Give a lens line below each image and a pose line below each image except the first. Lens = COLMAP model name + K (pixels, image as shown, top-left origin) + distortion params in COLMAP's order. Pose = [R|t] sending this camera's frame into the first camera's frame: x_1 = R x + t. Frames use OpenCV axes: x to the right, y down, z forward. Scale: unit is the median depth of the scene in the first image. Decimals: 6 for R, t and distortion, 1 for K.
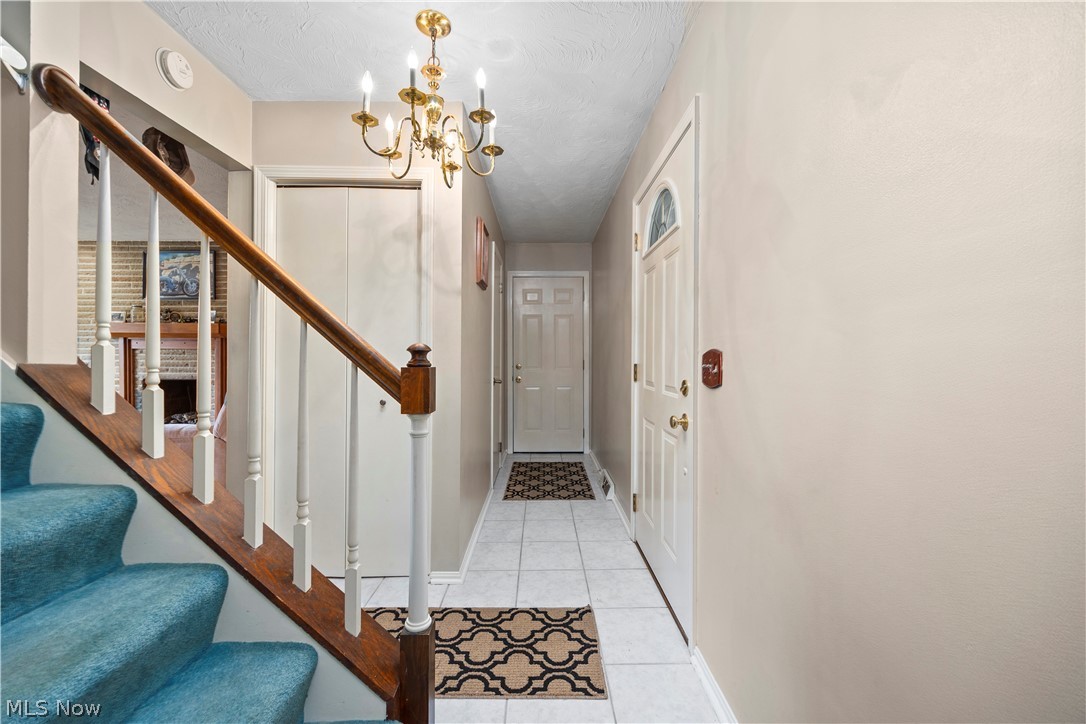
lens RADIAL K [[439.2, 0, 542.9], [0, 439.2, 357.4], [0, 0, 1]] dist [0.012606, -0.000128]
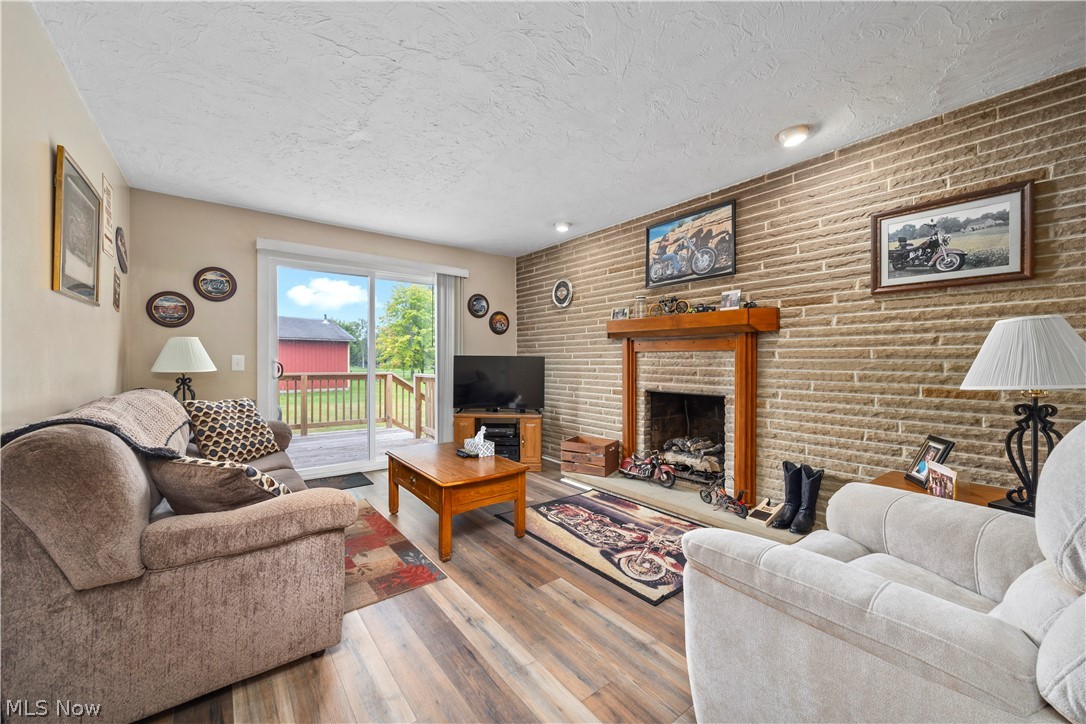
lens RADIAL K [[439.2, 0, 542.0], [0, 439.2, 359.8], [0, 0, 1]] dist [0.012606, -0.000128]
pose [[0.628696, 0.000968, -0.777651, -0.412871], [-0.004616, 0.999986, -0.002487, -0.001947], [0.777637, 0.005154, 0.628692, 0.370145]]
